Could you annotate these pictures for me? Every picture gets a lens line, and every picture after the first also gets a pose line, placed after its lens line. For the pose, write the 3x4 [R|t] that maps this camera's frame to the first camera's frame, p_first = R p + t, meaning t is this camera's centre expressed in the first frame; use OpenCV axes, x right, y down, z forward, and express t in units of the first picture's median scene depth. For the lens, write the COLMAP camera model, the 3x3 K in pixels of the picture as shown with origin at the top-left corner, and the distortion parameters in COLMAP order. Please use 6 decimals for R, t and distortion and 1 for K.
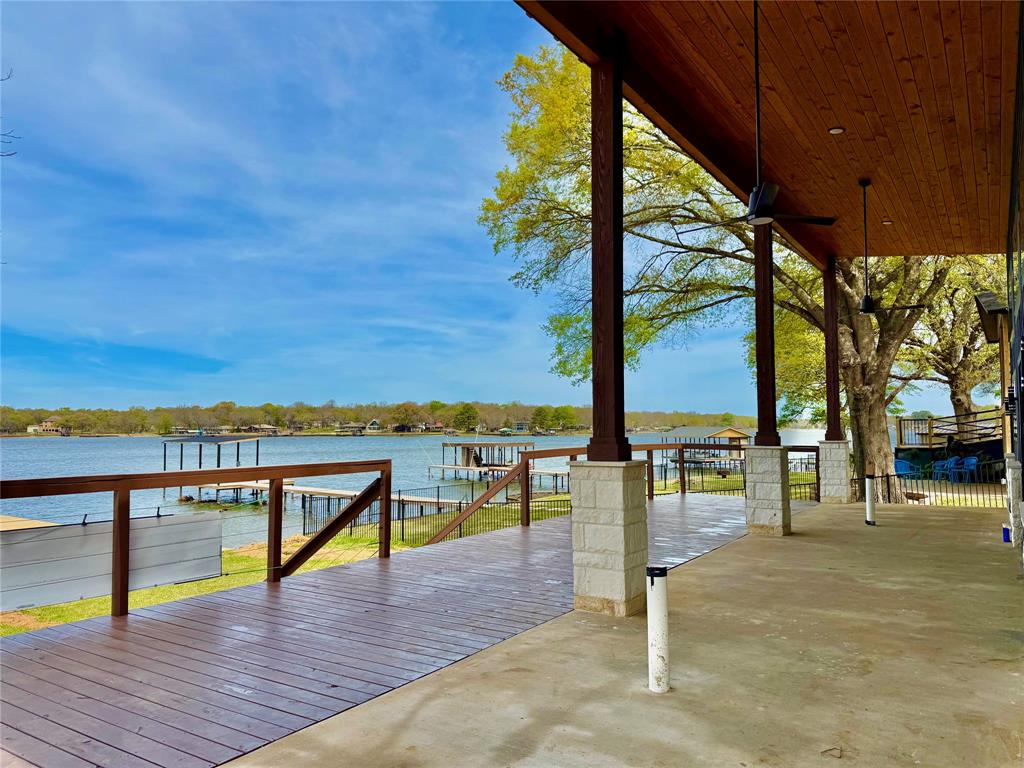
lens RADIAL K [[727.6, 0, 510.4], [0, 727.6, 391.1], [0, 0, 1]] dist [0.053681, -0.051606]
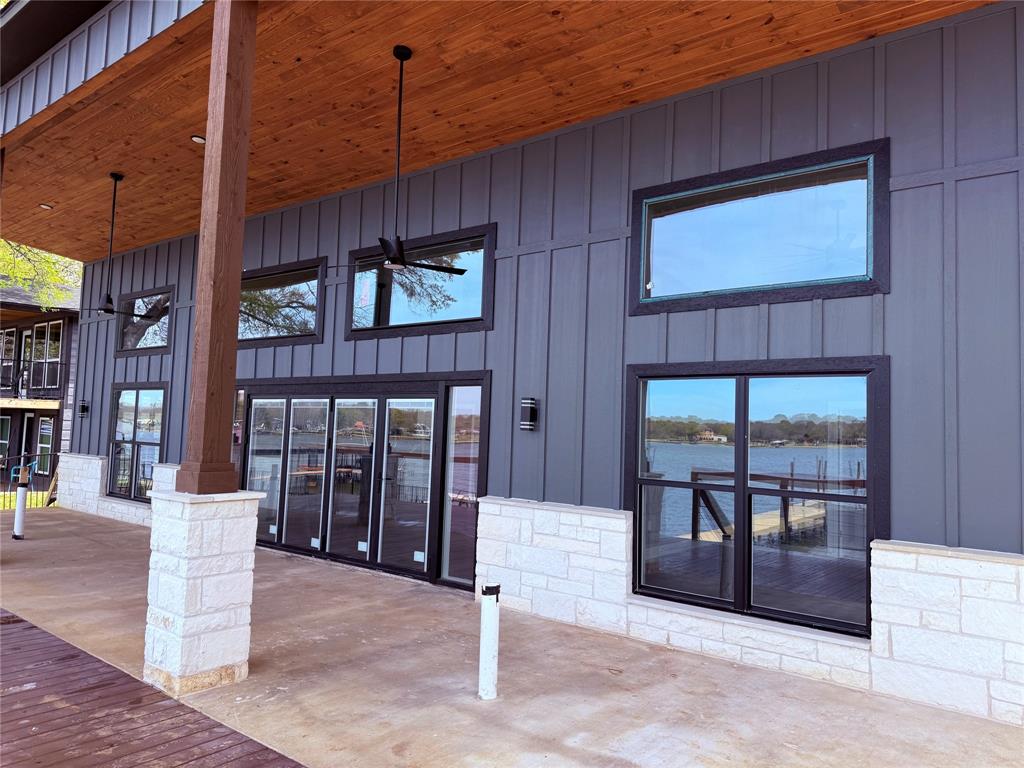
lens RADIAL K [[727.6, 0, 510.4], [0, 727.6, 391.1], [0, 0, 1]] dist [0.053681, -0.051606]
pose [[0.089866, 0.062331, 0.994002, -0.840786], [-0.086345, 0.994770, -0.054573, 0.001644], [-0.992204, -0.080923, 0.094778, 0.809233]]
